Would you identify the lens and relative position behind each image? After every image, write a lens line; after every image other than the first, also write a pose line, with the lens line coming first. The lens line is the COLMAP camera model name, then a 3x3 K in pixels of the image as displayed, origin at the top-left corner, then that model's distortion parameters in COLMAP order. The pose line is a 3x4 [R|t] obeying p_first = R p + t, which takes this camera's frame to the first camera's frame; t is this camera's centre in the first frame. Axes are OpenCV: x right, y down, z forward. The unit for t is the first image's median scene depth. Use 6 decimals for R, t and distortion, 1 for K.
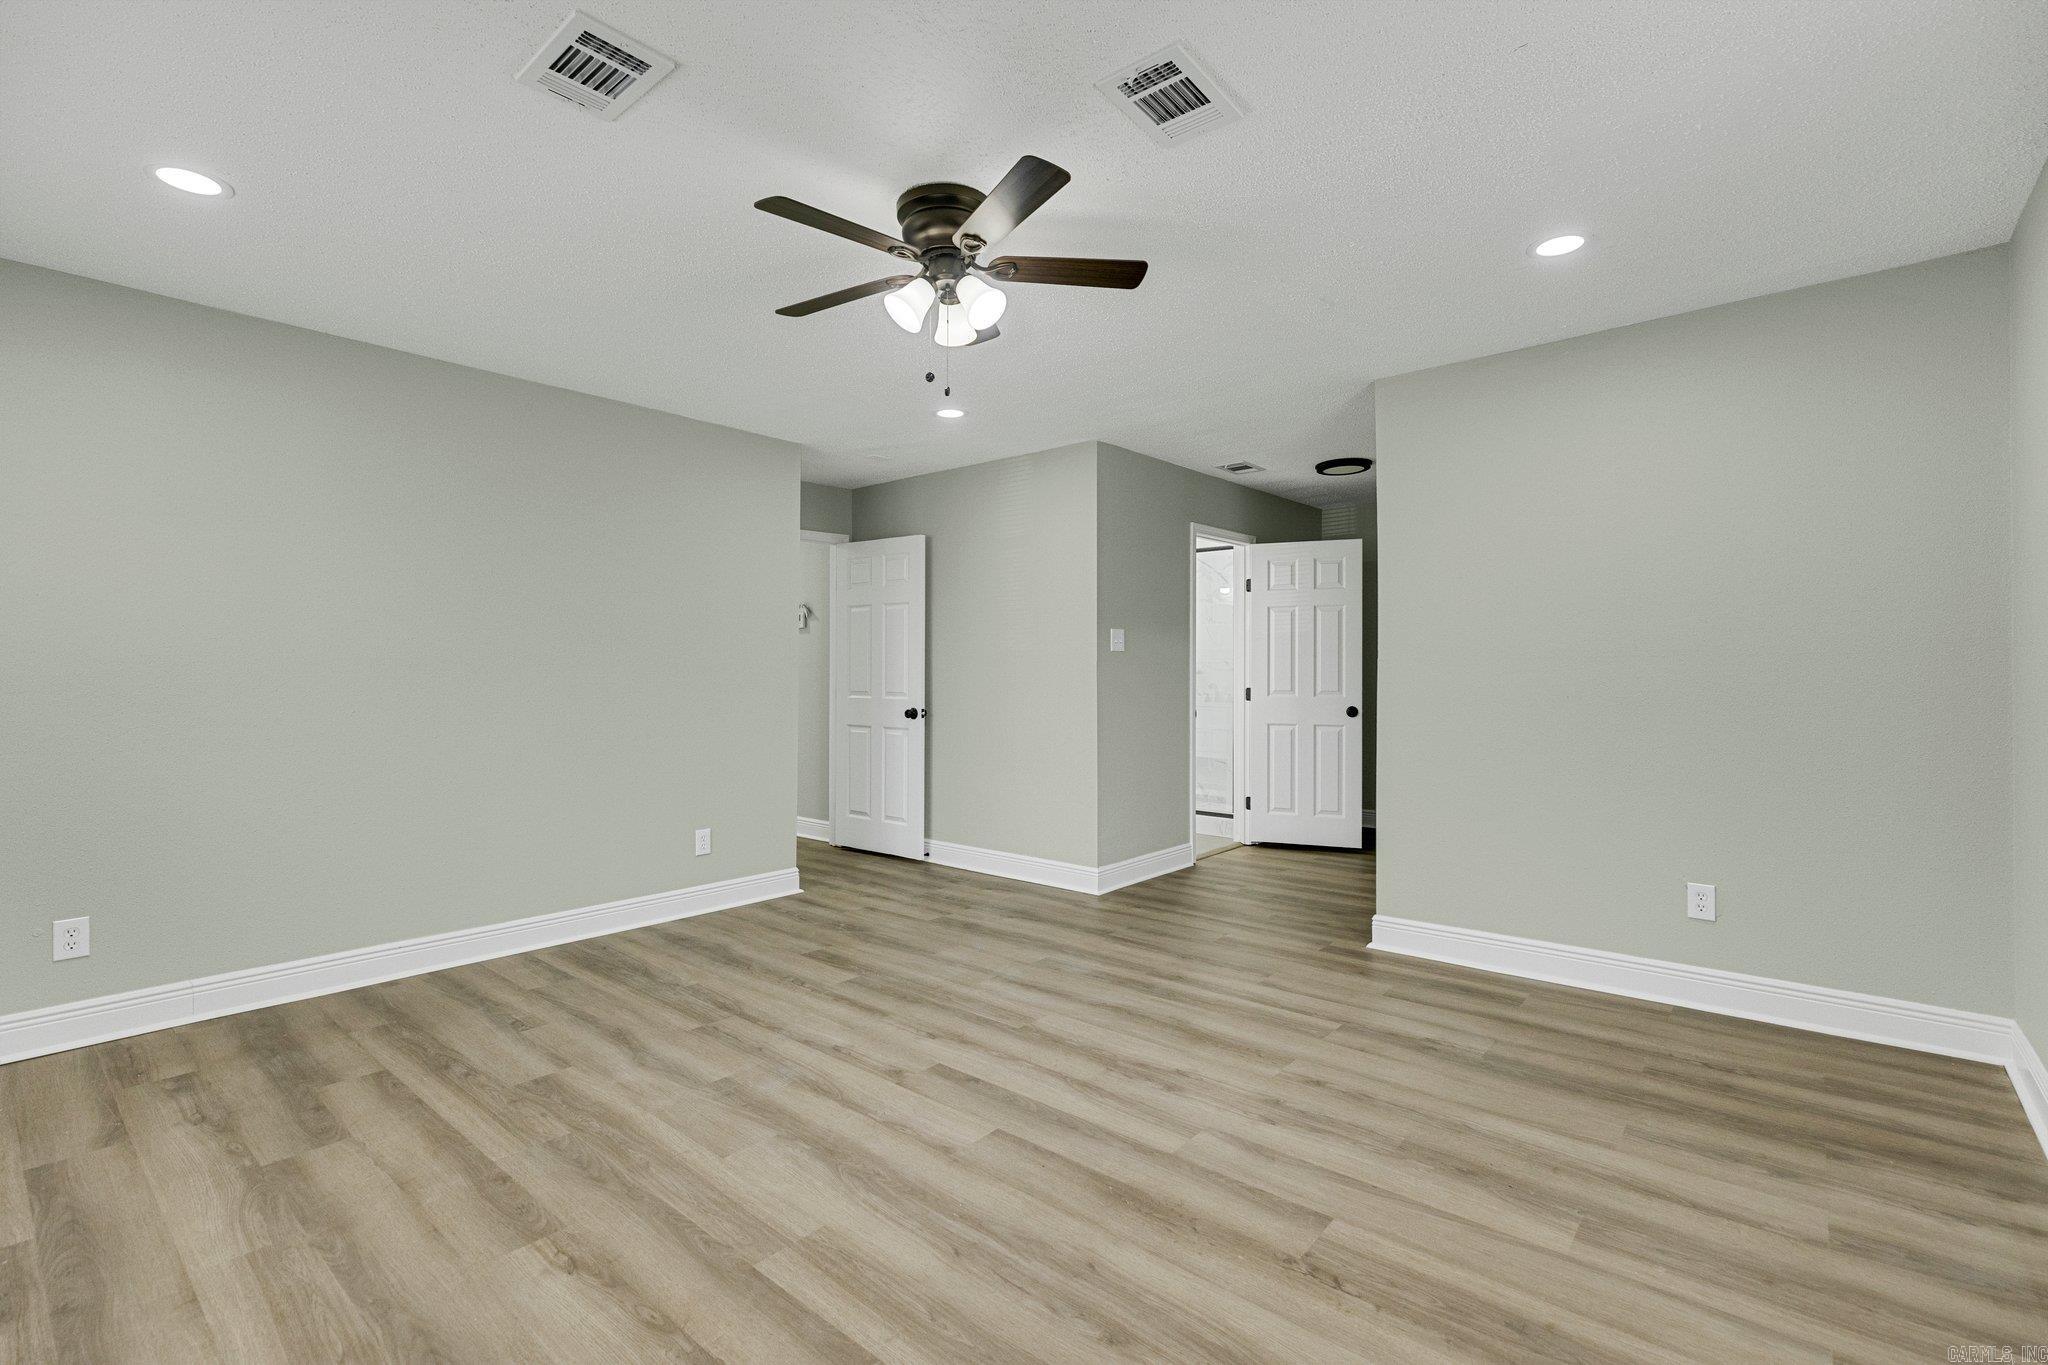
lens RADIAL K [[916.1, 0, 1007.6], [0, 916.1, 677.3], [0, 0, 1]] dist [0.005776, -0.001134]
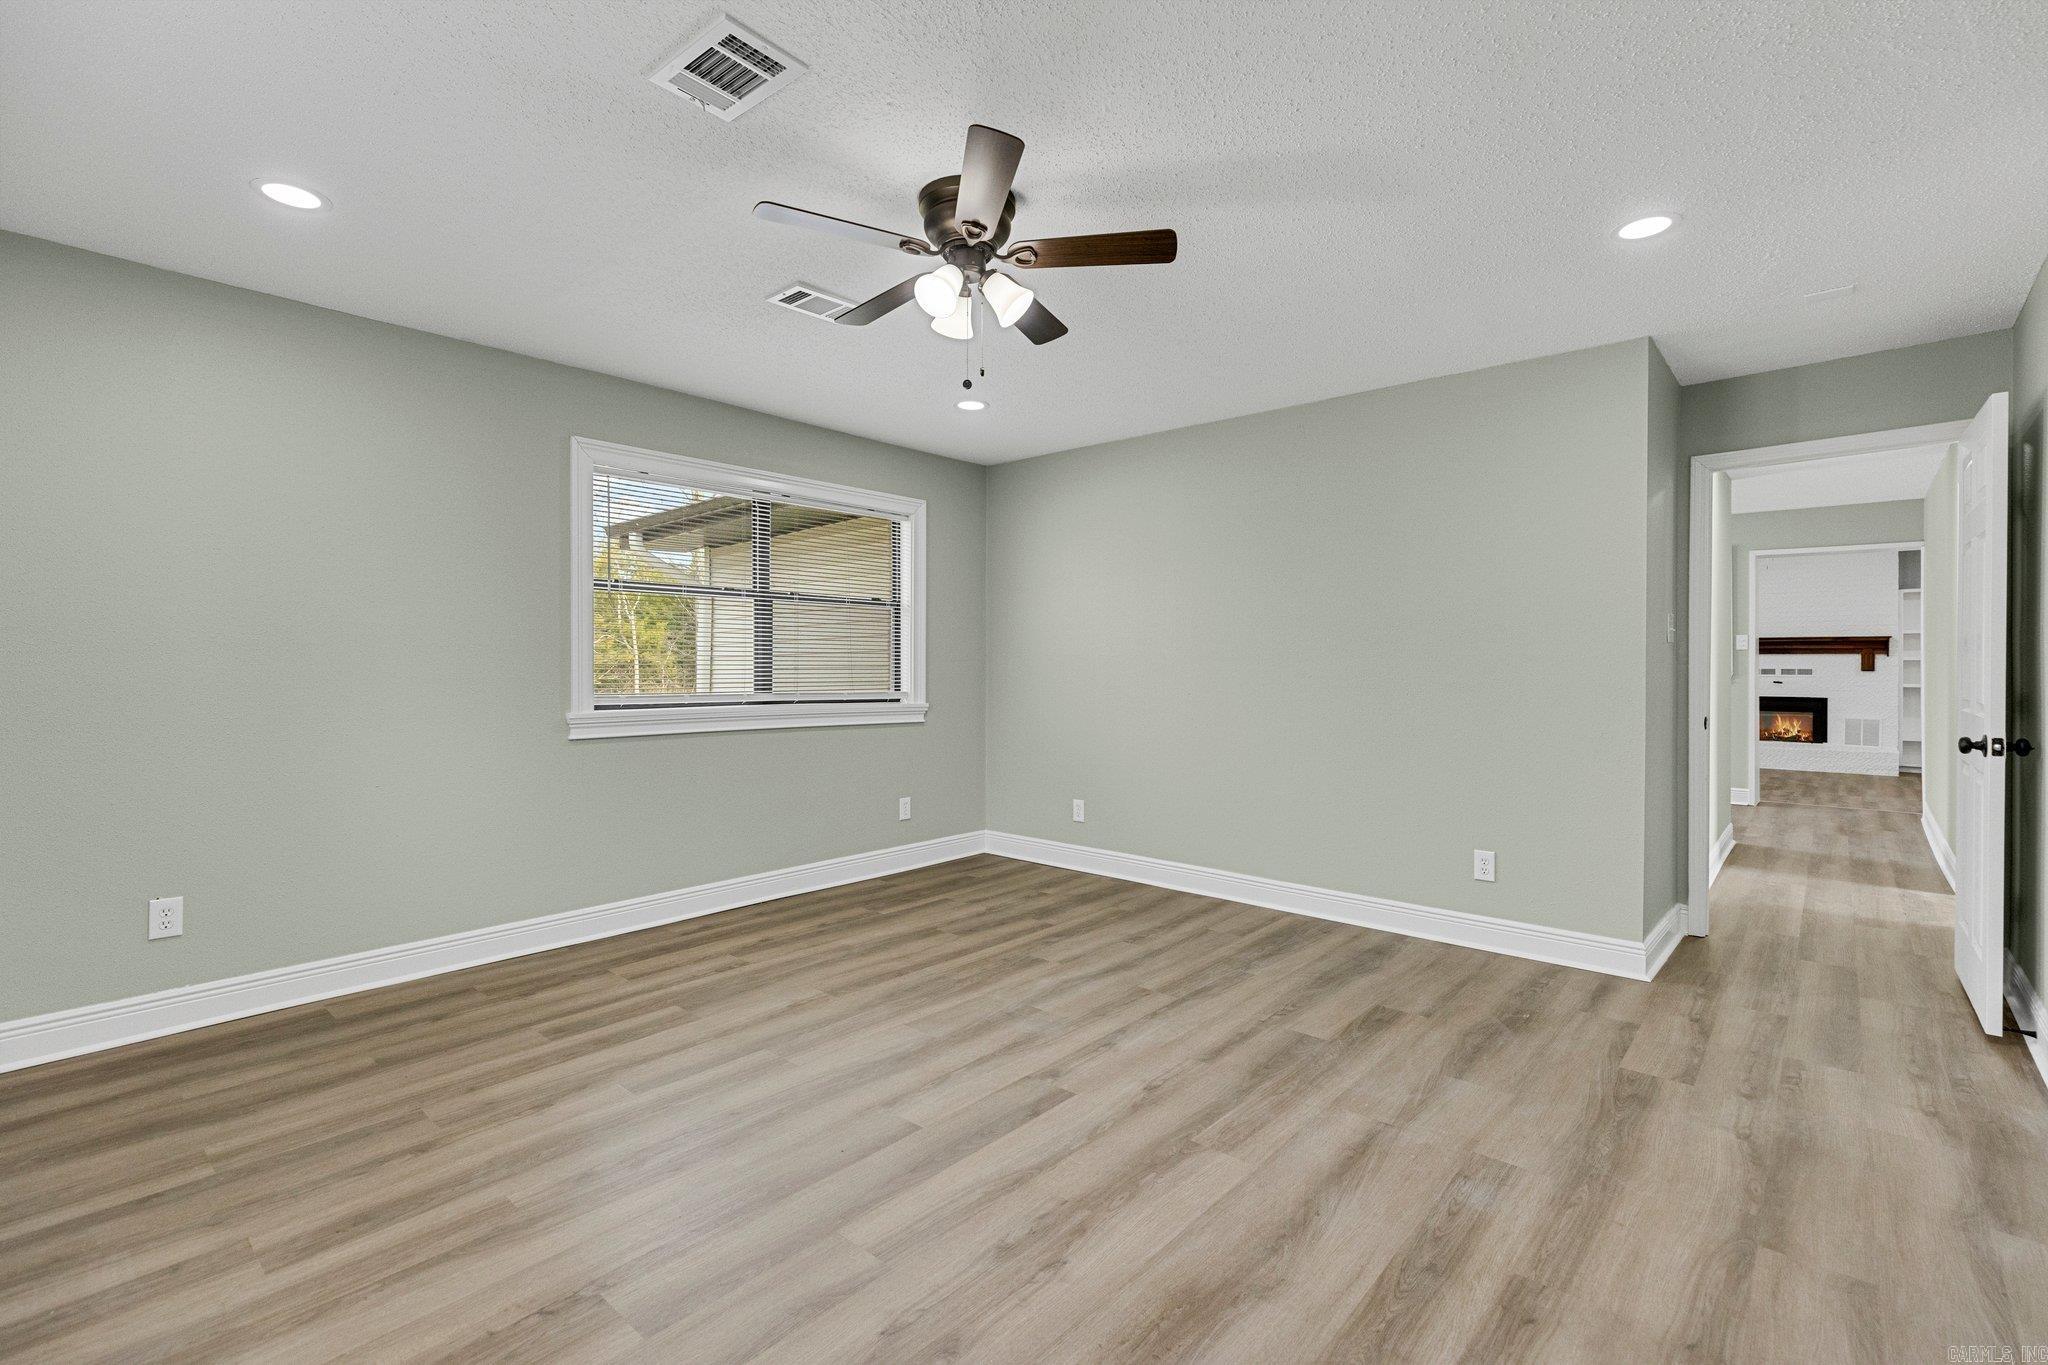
lens RADIAL K [[916.1, 0, 1062.2], [0, 916.1, 677.3], [0, 0, 1]] dist [0.005776, -0.001134]
pose [[0.009753, 0.012335, -0.999876, 0.766857], [-0.005098, 0.999912, 0.012286, -0.006345], [0.999939, 0.004977, 0.009815, 0.892980]]
